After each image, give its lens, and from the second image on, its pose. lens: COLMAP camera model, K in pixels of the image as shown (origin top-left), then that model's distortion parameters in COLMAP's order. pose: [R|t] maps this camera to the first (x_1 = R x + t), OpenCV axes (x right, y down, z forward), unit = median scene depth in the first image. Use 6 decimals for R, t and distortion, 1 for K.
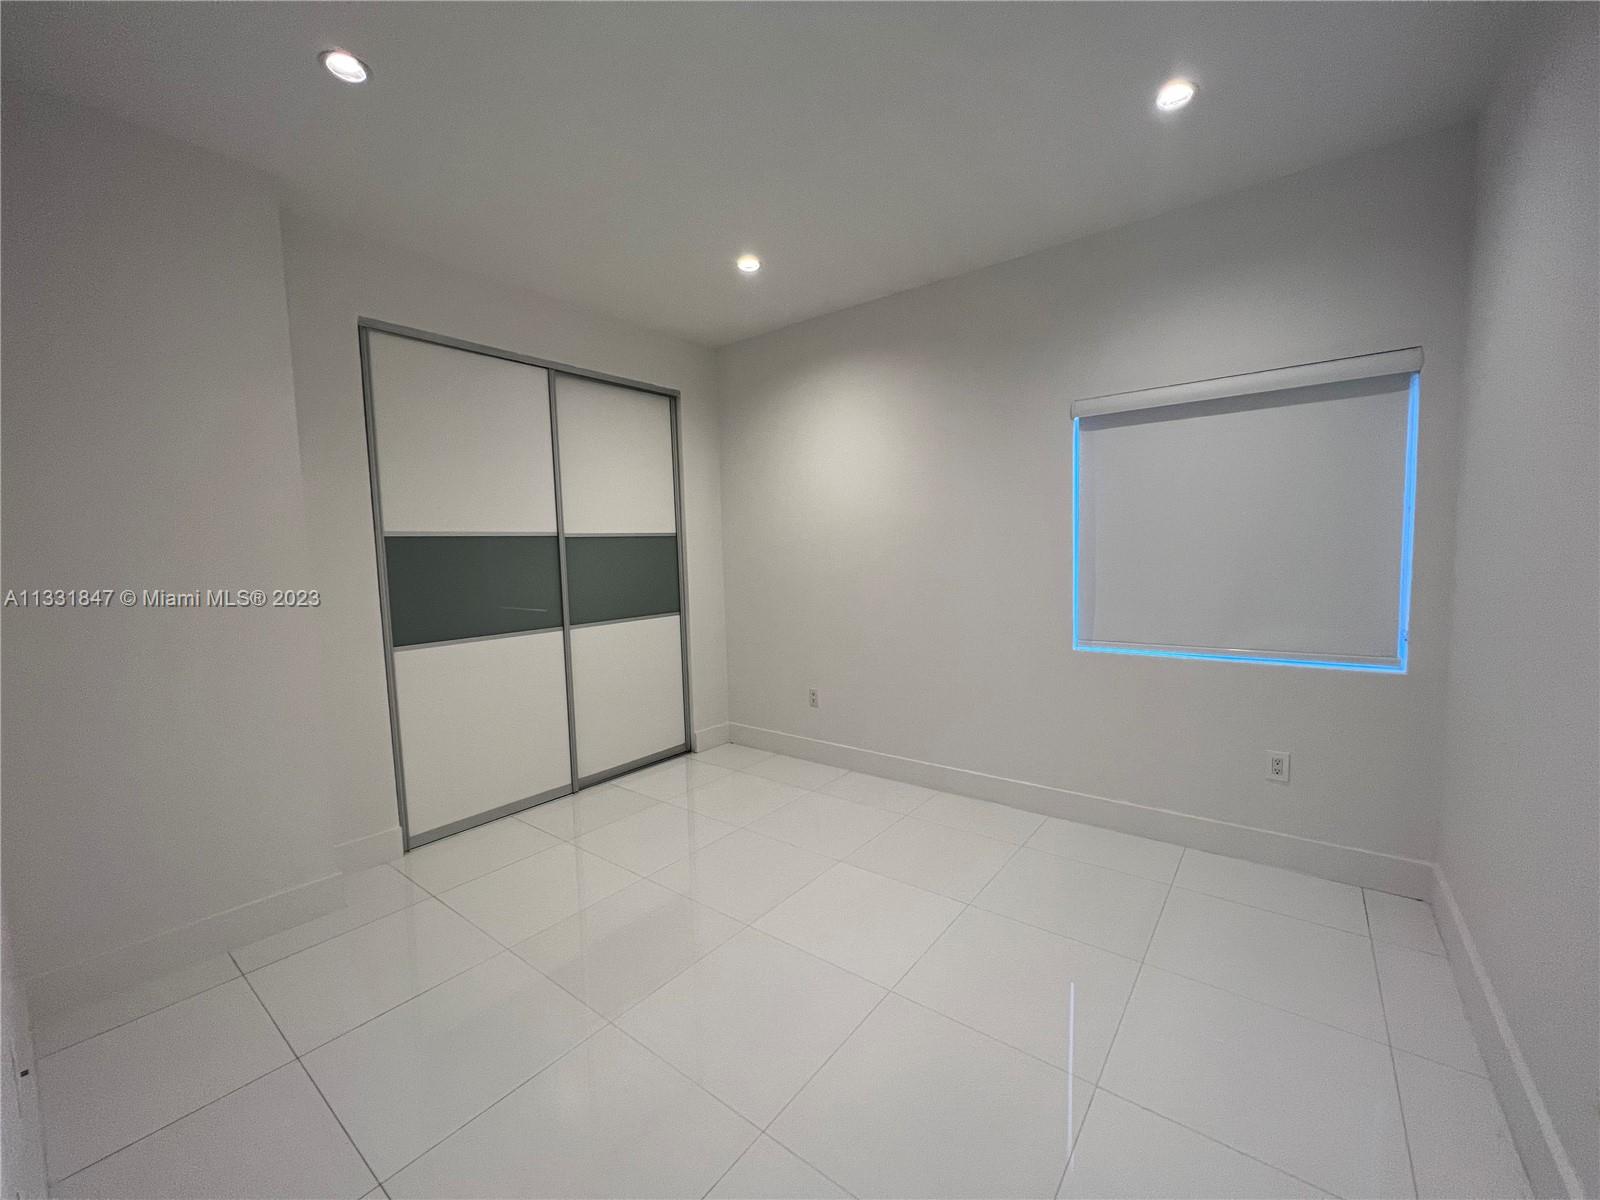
lens RADIAL K [[636.8, 0, 799.6], [0, 636.8, 603.2], [0, 0, 1]] dist [-0.001066, 0.000143]
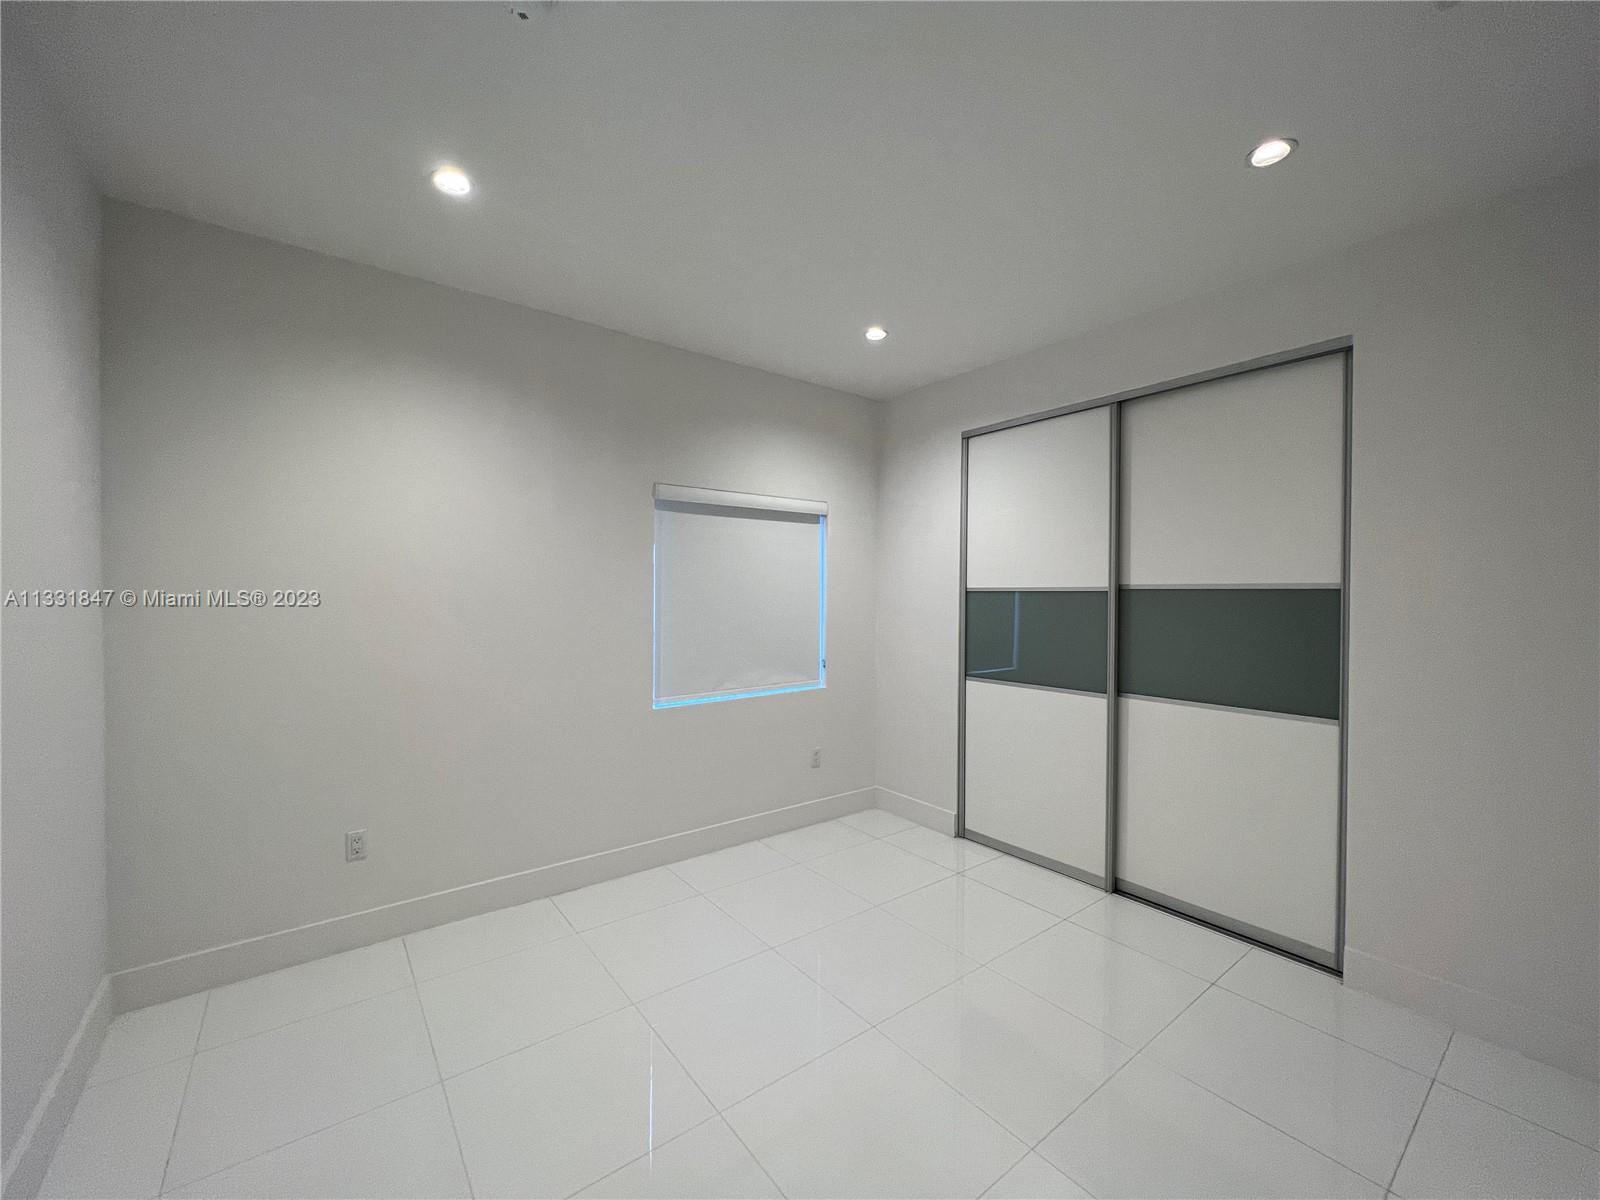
lens RADIAL K [[636.8, 0, 799.6], [0, 636.8, 603.2], [0, 0, 1]] dist [-0.001066, 0.000143]
pose [[-0.253478, 0.028282, -0.966928, 0.558047], [-0.075860, 0.995913, 0.049017, -0.092281], [0.964362, 0.085776, -0.250297, 0.789873]]
